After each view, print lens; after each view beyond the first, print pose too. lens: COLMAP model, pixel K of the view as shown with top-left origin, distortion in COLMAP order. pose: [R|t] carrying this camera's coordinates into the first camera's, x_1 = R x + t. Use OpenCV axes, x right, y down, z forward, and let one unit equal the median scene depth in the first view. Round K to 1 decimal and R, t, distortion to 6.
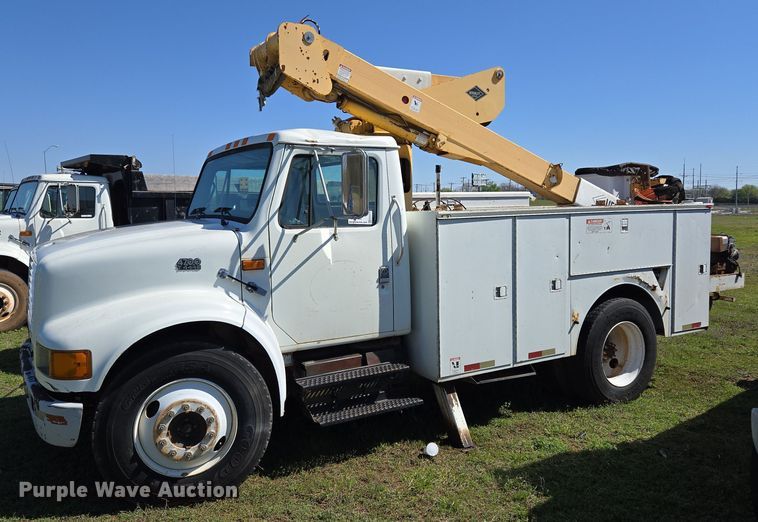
lens RADIAL K [[600.6, 0, 357.8], [0, 600.6, 251.9], [0, 0, 1]] dist [0.051113, -0.032510]
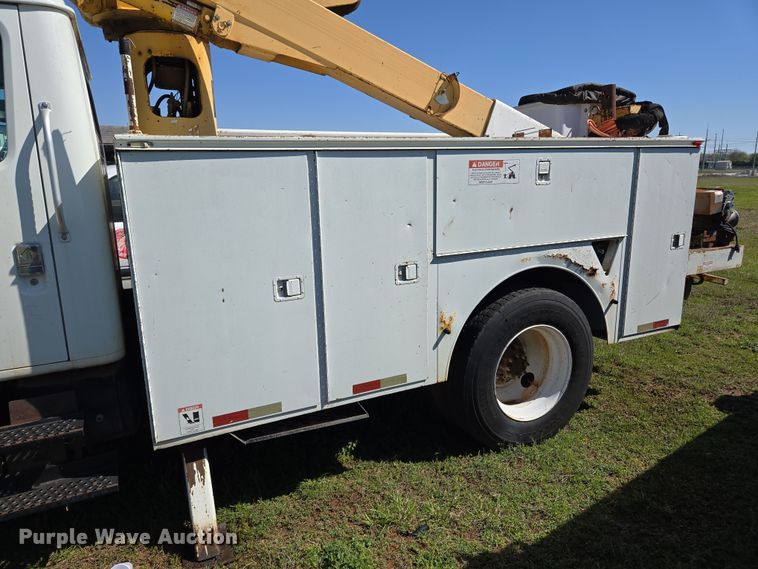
lens RADIAL K [[504.3, 0, 376.9], [0, 504.3, 285.2], [0, 0, 1]] dist [0.048405, -0.018128]
pose [[0.997862, 0.011717, -0.064305, 0.347729], [-0.002354, 0.989604, 0.143798, -0.004586], [0.065321, -0.143340, 0.987516, 0.530803]]
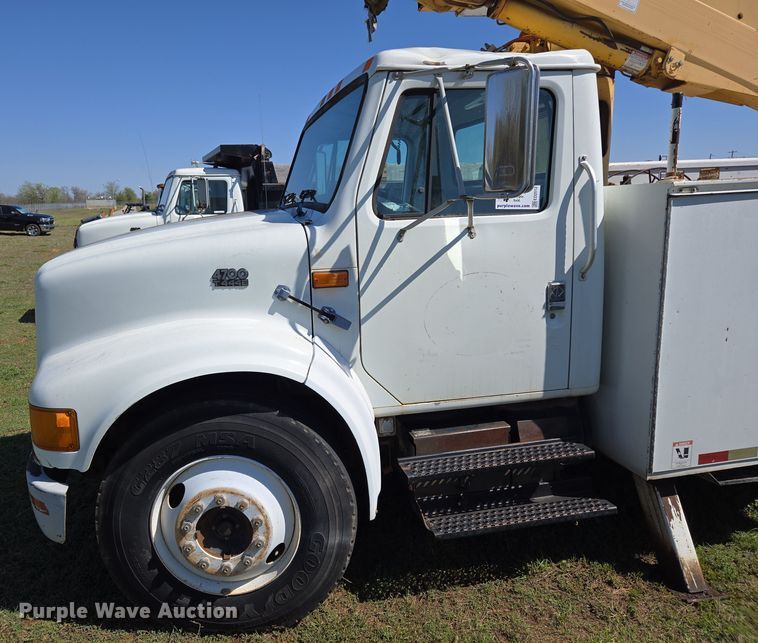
lens RADIAL K [[564.7, 0, 325.5], [0, 564.7, 322.3], [0, 0, 1]] dist [0.068045, -0.052899]
pose [[0.948779, 0.041121, -0.313252, 0.004798], [0.000838, 0.991162, 0.132651, -0.010048], [0.315938, -0.126119, 0.940360, 0.369076]]
